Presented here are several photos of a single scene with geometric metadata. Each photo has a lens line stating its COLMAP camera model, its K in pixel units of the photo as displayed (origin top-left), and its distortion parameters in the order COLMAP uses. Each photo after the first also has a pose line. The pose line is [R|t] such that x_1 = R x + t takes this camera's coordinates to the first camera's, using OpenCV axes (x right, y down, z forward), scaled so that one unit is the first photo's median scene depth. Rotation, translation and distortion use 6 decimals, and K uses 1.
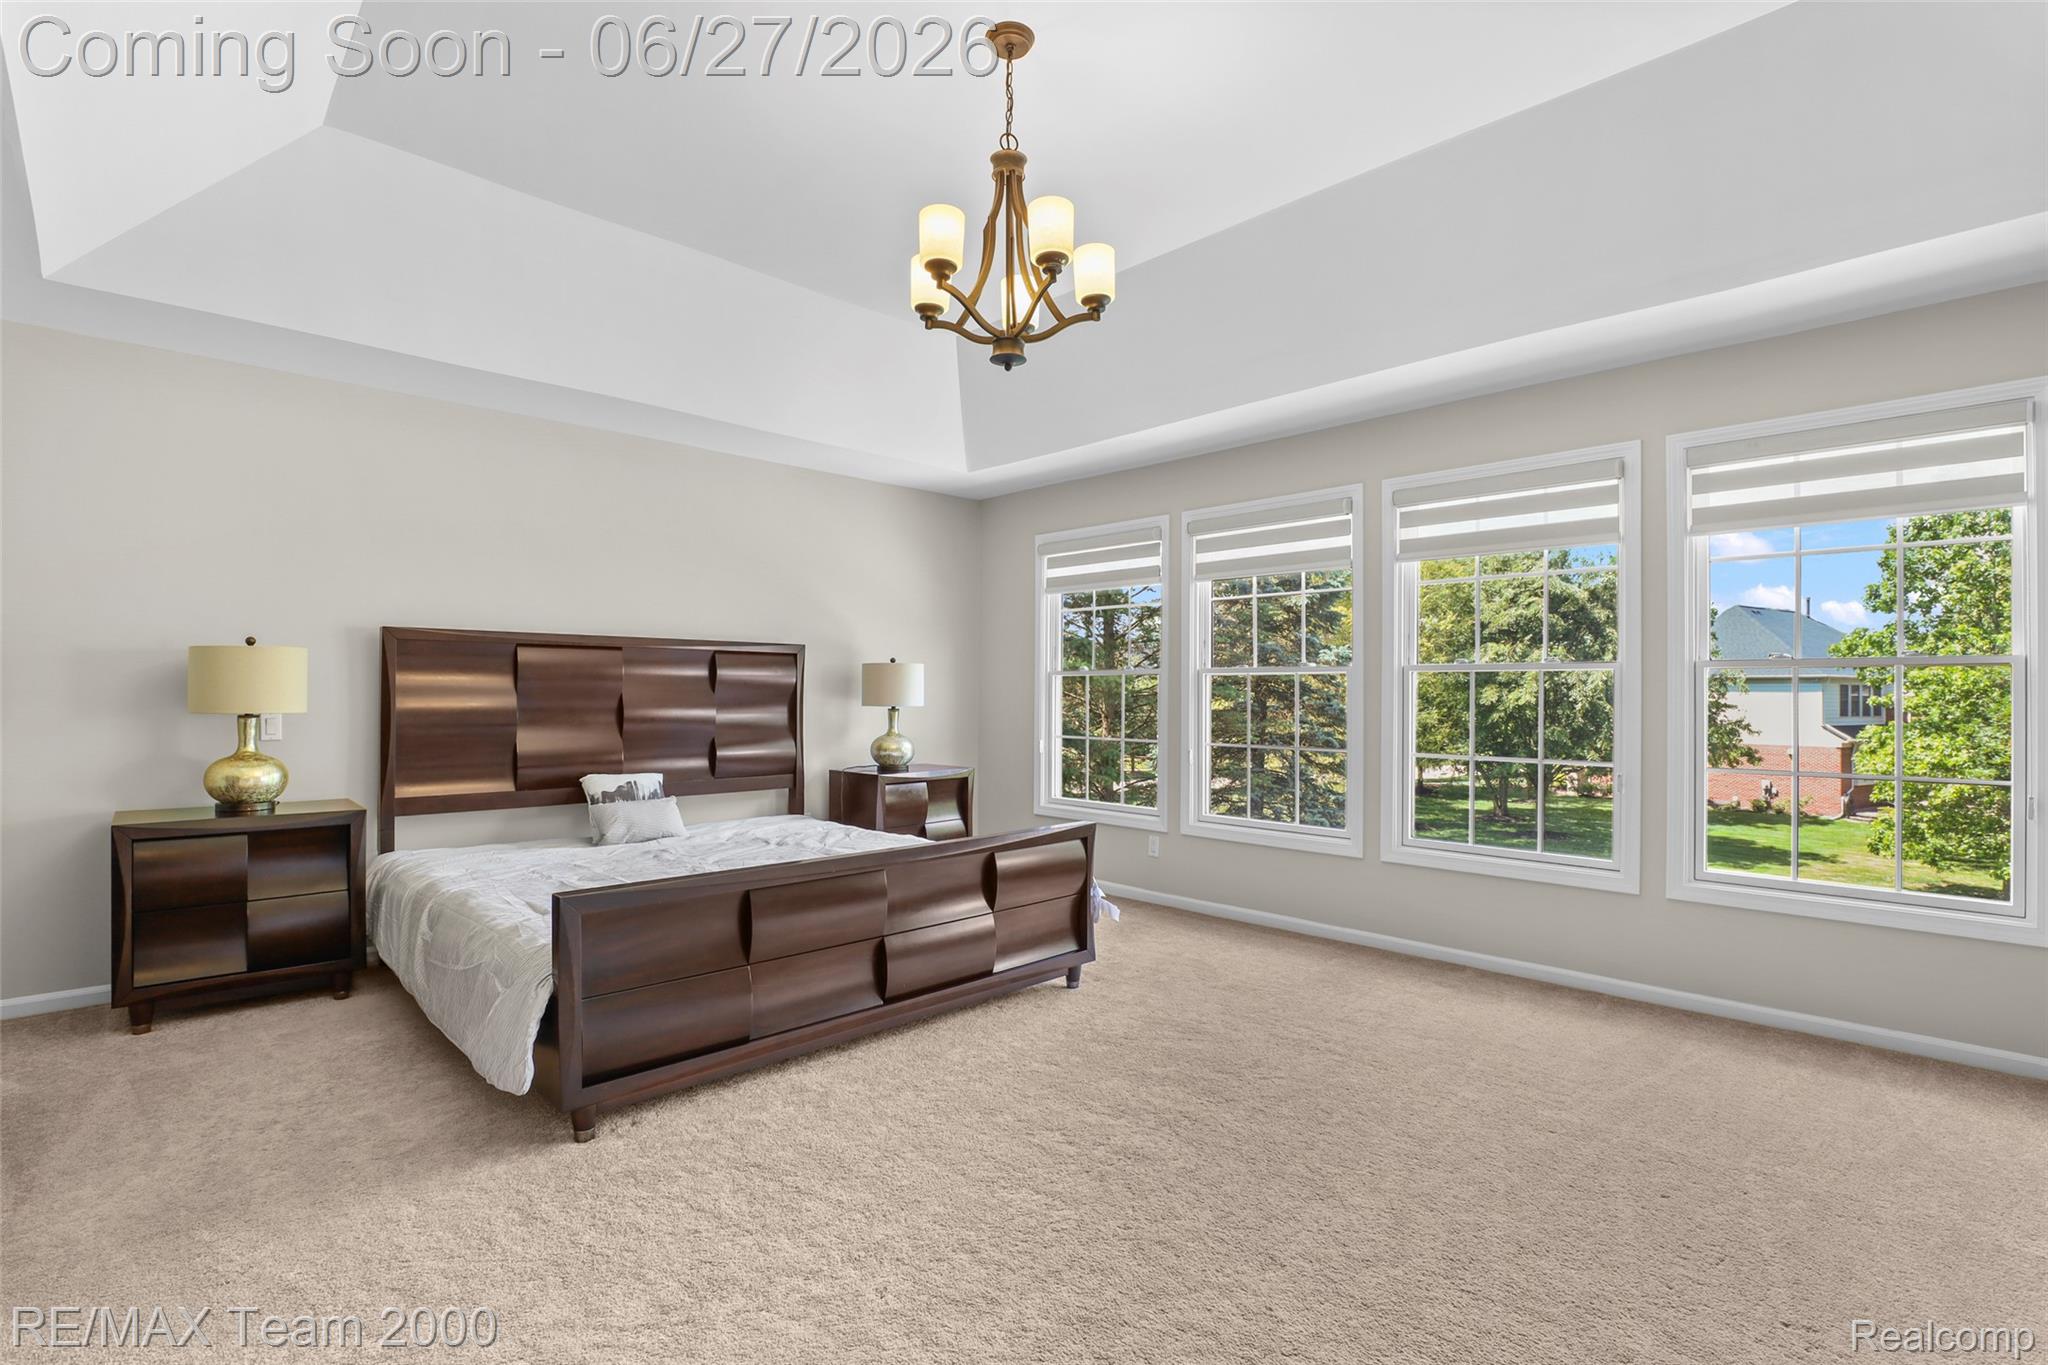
lens RADIAL K [[951.9, 0, 1024.3], [0, 951.9, 688.5], [0, 0, 1]] dist [-0.030498, 0.000294]
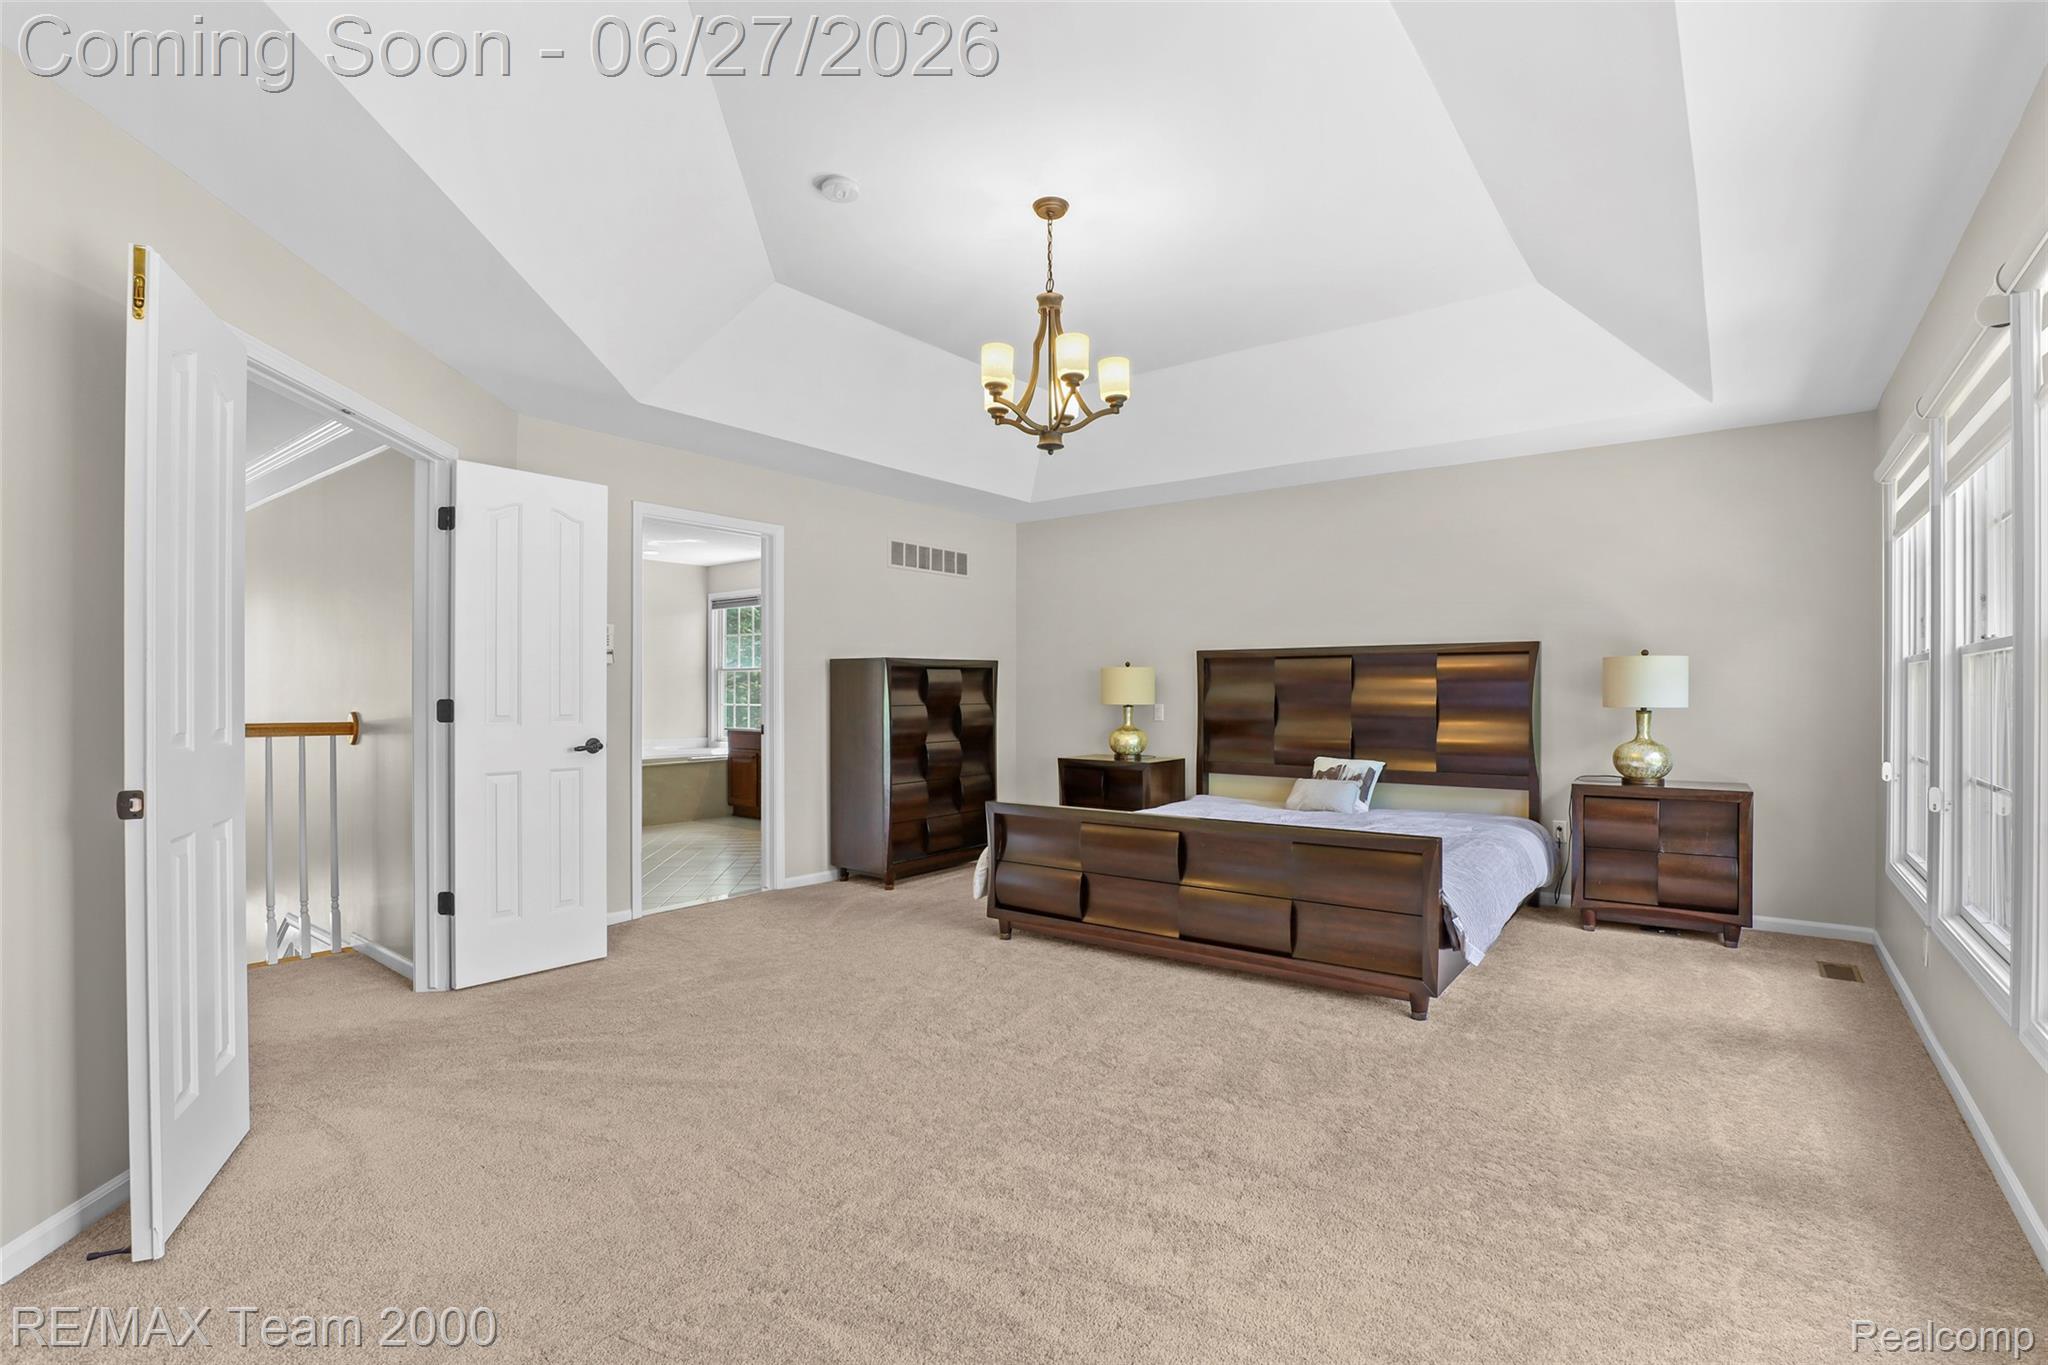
lens RADIAL K [[951.9, 0, 1020.1], [0, 951.9, 669.4], [0, 0, 1]] dist [-0.030498, 0.000294]
pose [[0.159101, -0.017186, -0.987113, 0.819224], [0.014170, 0.999785, -0.015123, -0.014728], [0.987161, -0.011581, 0.159311, 0.431460]]
